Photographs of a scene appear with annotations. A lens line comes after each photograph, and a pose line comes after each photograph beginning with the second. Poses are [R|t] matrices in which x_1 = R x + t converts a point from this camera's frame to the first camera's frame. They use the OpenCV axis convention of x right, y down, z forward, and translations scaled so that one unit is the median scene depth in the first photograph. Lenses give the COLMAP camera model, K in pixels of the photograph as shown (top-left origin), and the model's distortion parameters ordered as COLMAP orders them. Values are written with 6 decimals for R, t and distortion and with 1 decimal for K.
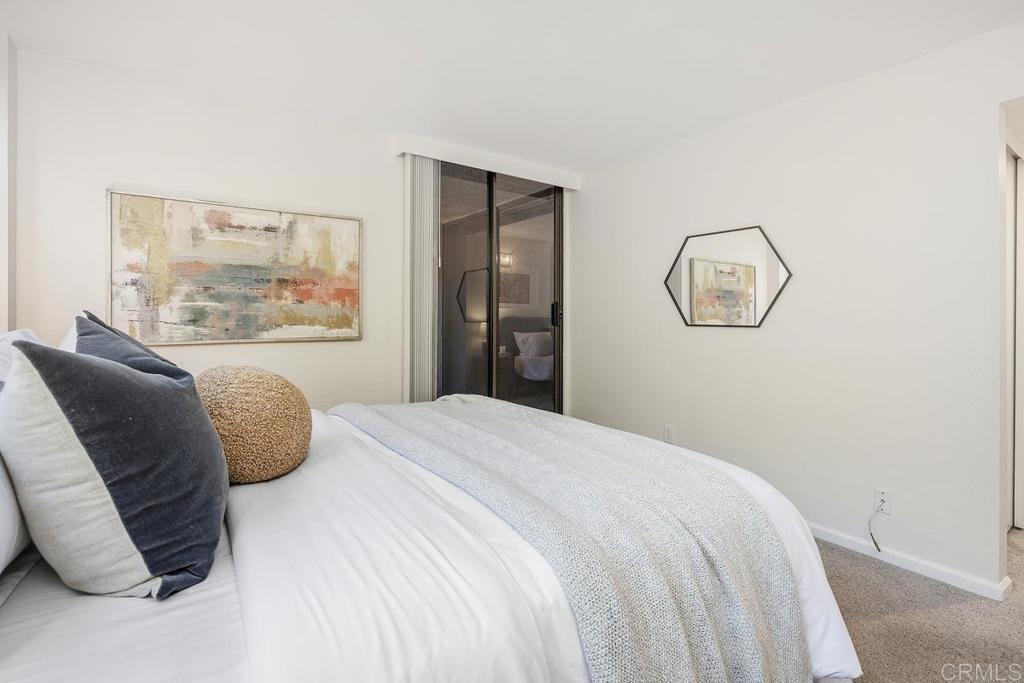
lens RADIAL K [[477.8, 0, 517.1], [0, 477.8, 314.6], [0, 0, 1]] dist [-0.006180, -0.000321]
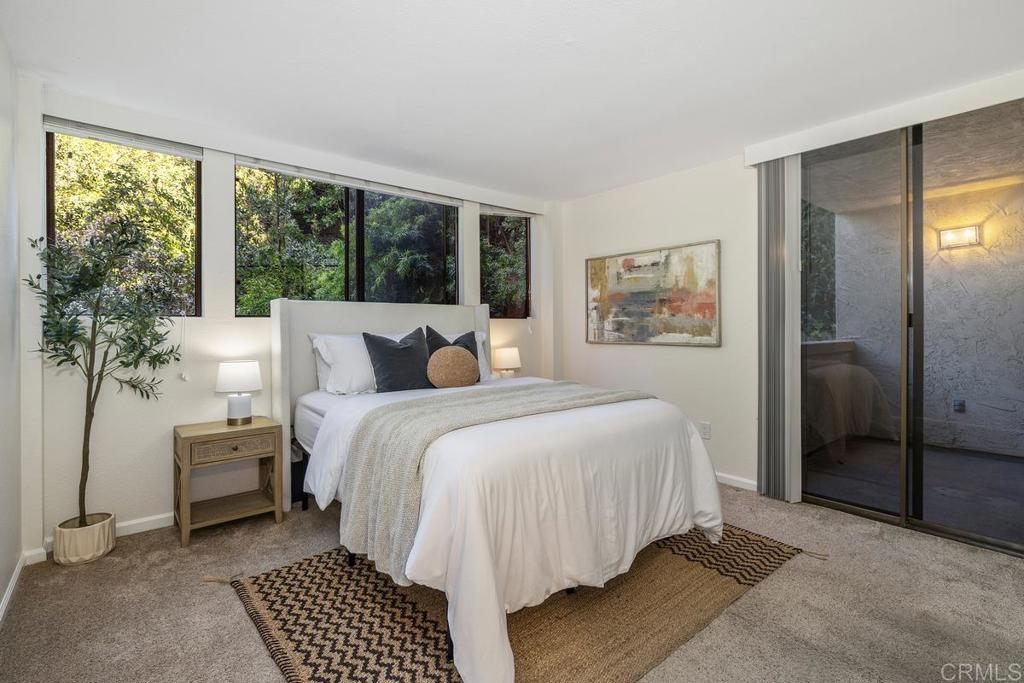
lens RADIAL K [[477.8, 0, 511.7], [0, 477.8, 335.4], [0, 0, 1]] dist [-0.006180, -0.000321]
pose [[0.081304, 0.005637, -0.996673, 0.833560], [-0.004502, 0.999976, 0.005289, 0.024404], [0.996679, 0.004057, 0.081327, 0.457899]]
